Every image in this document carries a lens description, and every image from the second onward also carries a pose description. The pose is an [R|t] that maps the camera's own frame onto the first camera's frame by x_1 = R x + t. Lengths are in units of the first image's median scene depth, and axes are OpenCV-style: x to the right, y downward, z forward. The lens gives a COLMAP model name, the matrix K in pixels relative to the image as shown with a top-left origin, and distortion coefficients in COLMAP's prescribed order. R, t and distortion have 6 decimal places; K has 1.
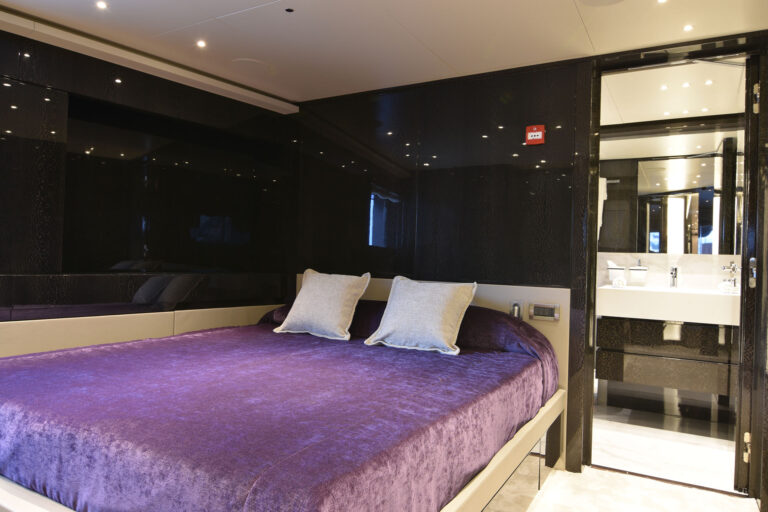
lens RADIAL K [[526.0, 0, 384.0], [0, 526.0, 256.0], [0, 0, 1]] dist [0.032398, -0.000058]
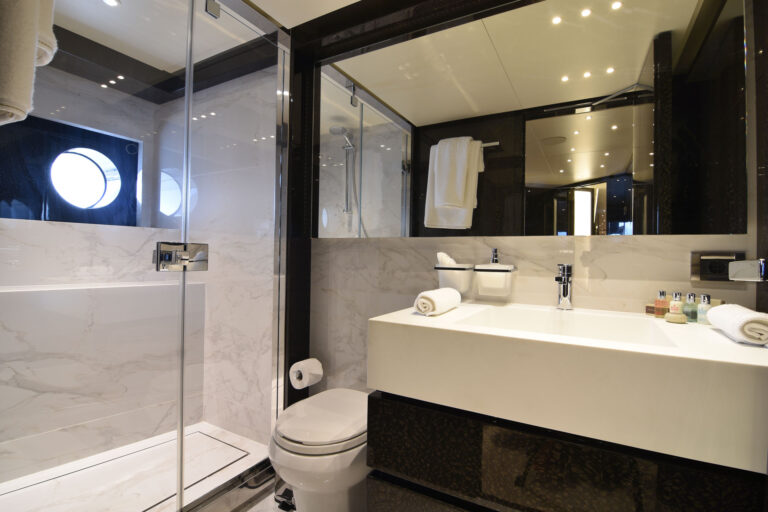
lens RADIAL K [[364.9, 0, 384.0], [0, 364.9, 256.0], [0, 0, 1]] dist [-0.026820, -0.000885]
pose [[0.999846, -0.013591, -0.011142, 0.219902], [0.013416, 0.999789, -0.015567, 0.009411], [0.011352, 0.015415, 0.999817, 0.387558]]
